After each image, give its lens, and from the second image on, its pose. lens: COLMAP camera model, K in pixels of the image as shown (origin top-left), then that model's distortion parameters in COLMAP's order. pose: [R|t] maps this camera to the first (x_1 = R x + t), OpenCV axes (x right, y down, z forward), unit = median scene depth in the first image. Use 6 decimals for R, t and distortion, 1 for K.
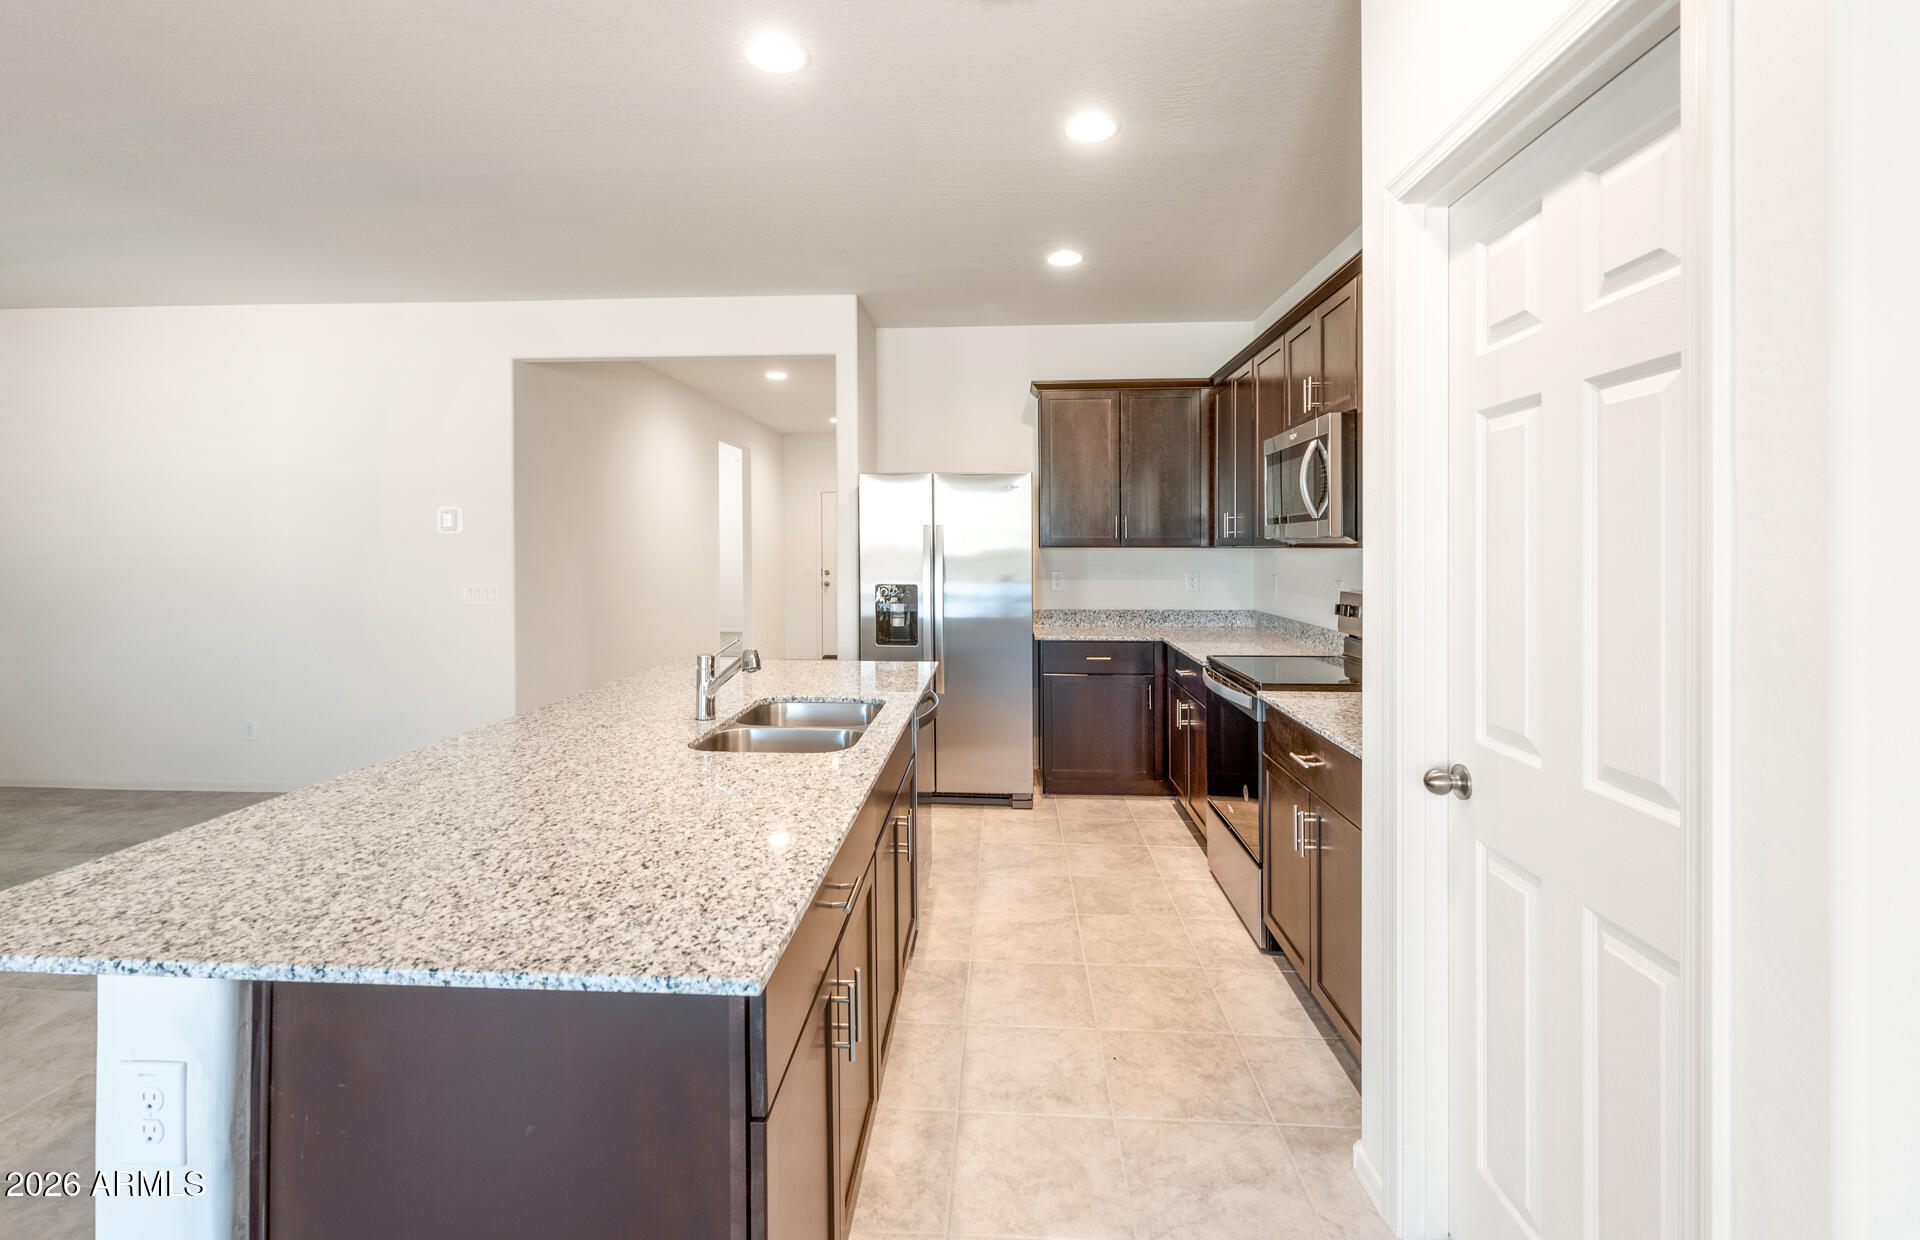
lens RADIAL K [[862.6, 0, 941.4], [0, 862.6, 553.3], [0, 0, 1]] dist [-0.000882, -0.000367]
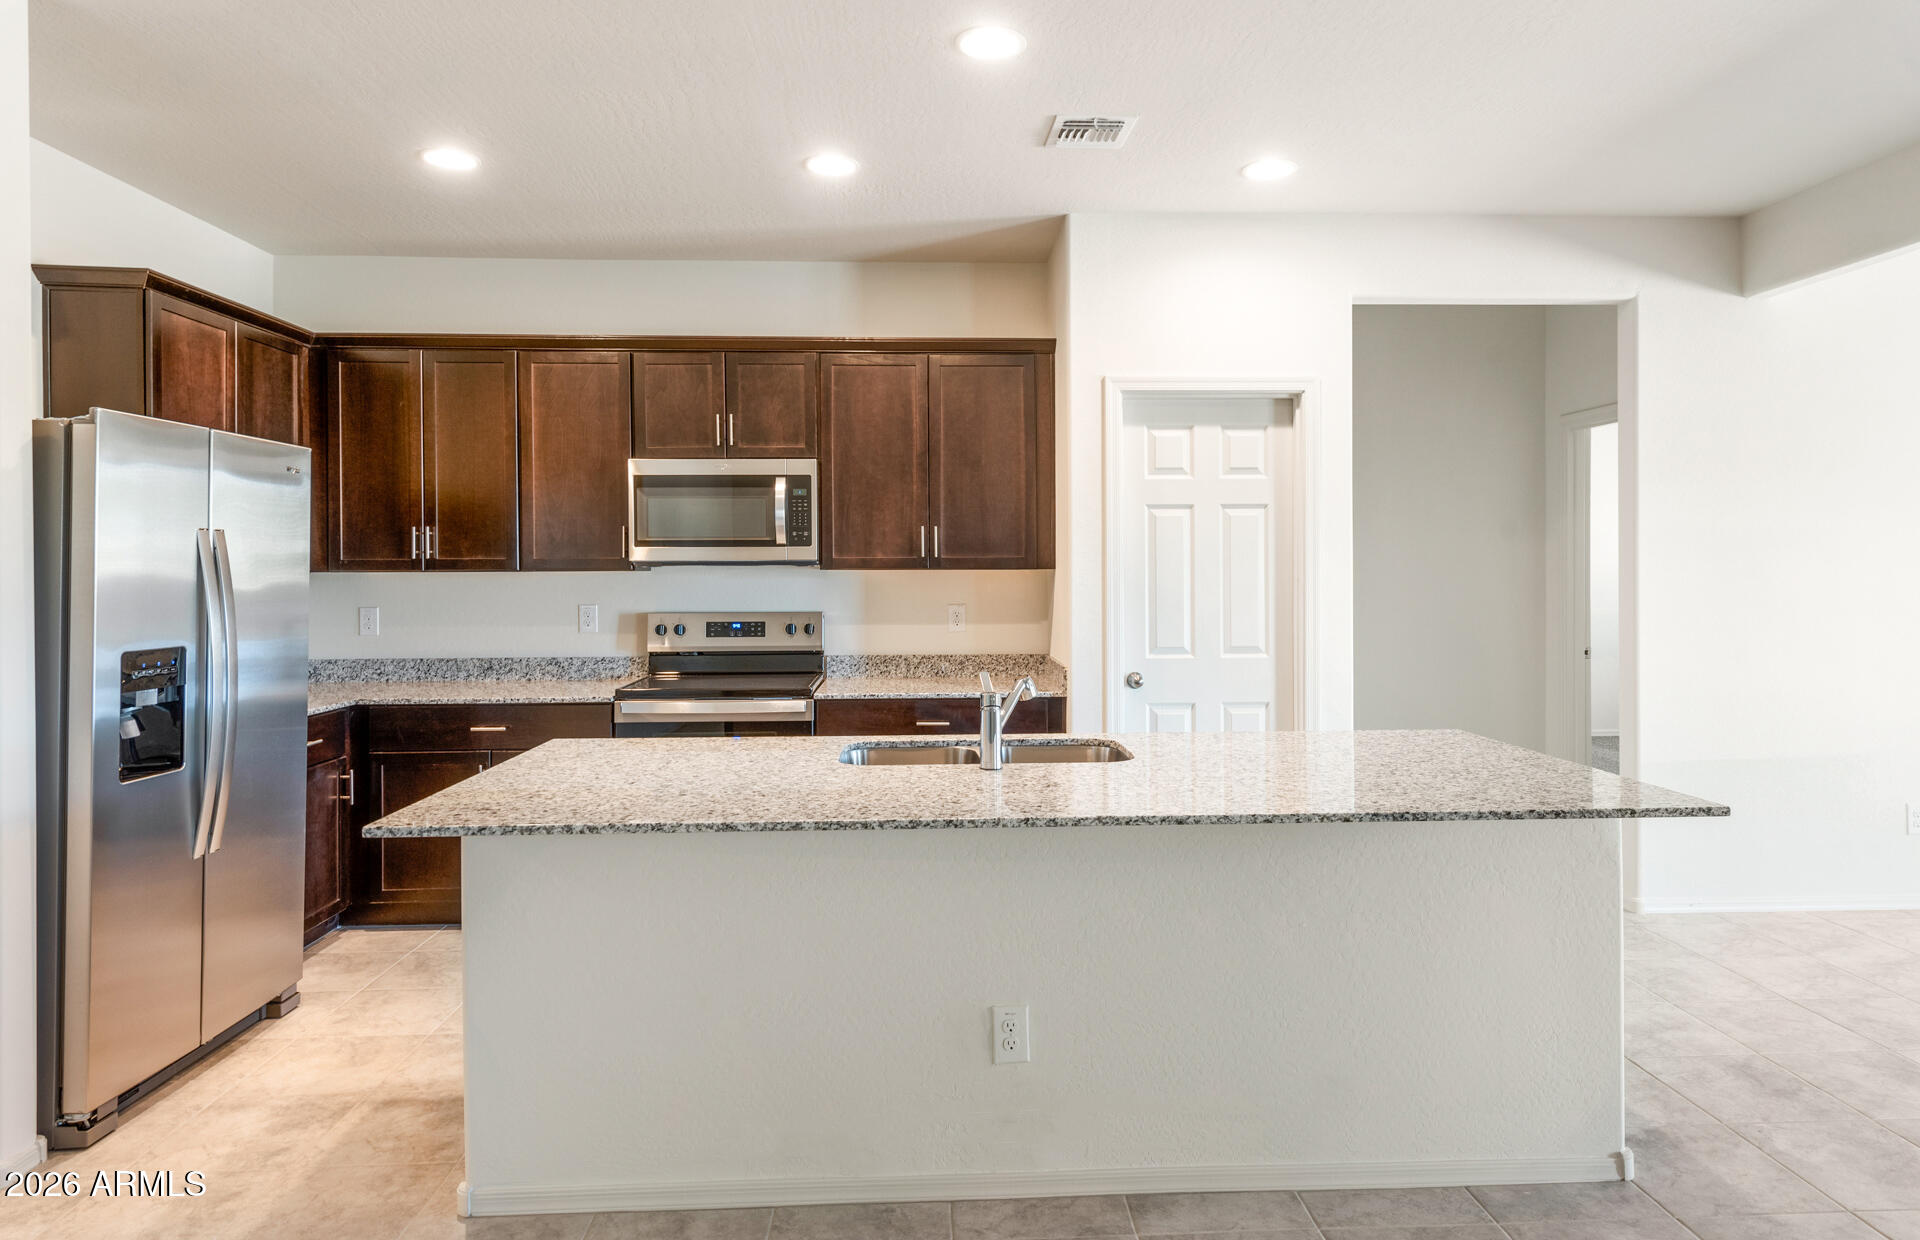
lens RADIAL K [[1159.2, 0, 993.7], [0, 1159.2, 579.4], [0, 0, 1]] dist [0.023485, -0.007157]
pose [[-0.137664, -0.010100, 0.990427, -0.766864], [0.011772, 0.999861, 0.011832, -0.005601], [-0.990409, 0.013288, -0.137526, 0.621448]]
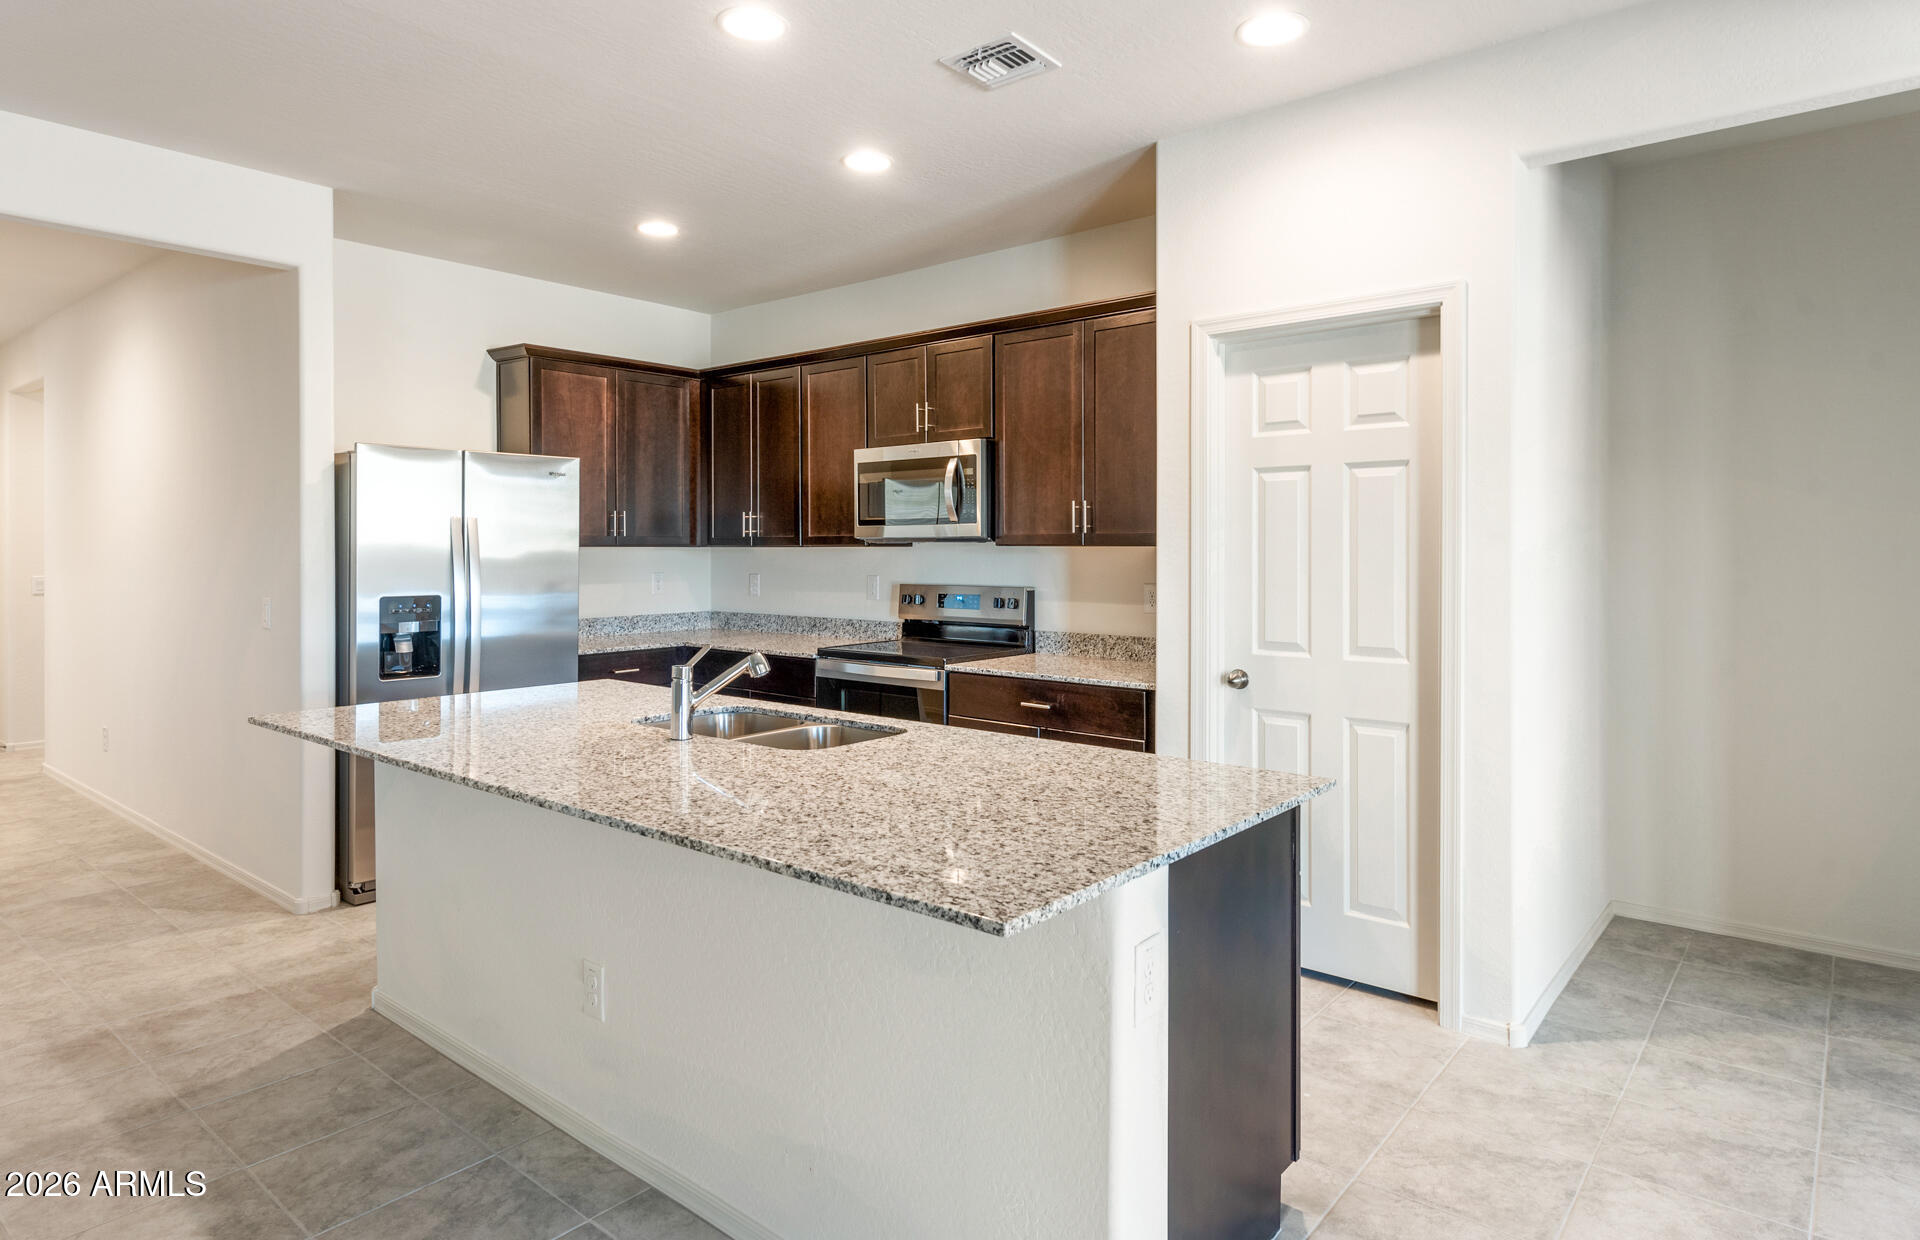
lens RADIAL K [[1104.9, 0, 950.3], [0, 1104.9, 562.3], [0, 0, 1]] dist [0.024609, 0.000664]
pose [[0.583672, -0.013049, 0.811884, -0.560344], [0.008189, 0.999915, 0.010184, 0.000676], [-0.811948, 0.000704, 0.583729, 0.060881]]
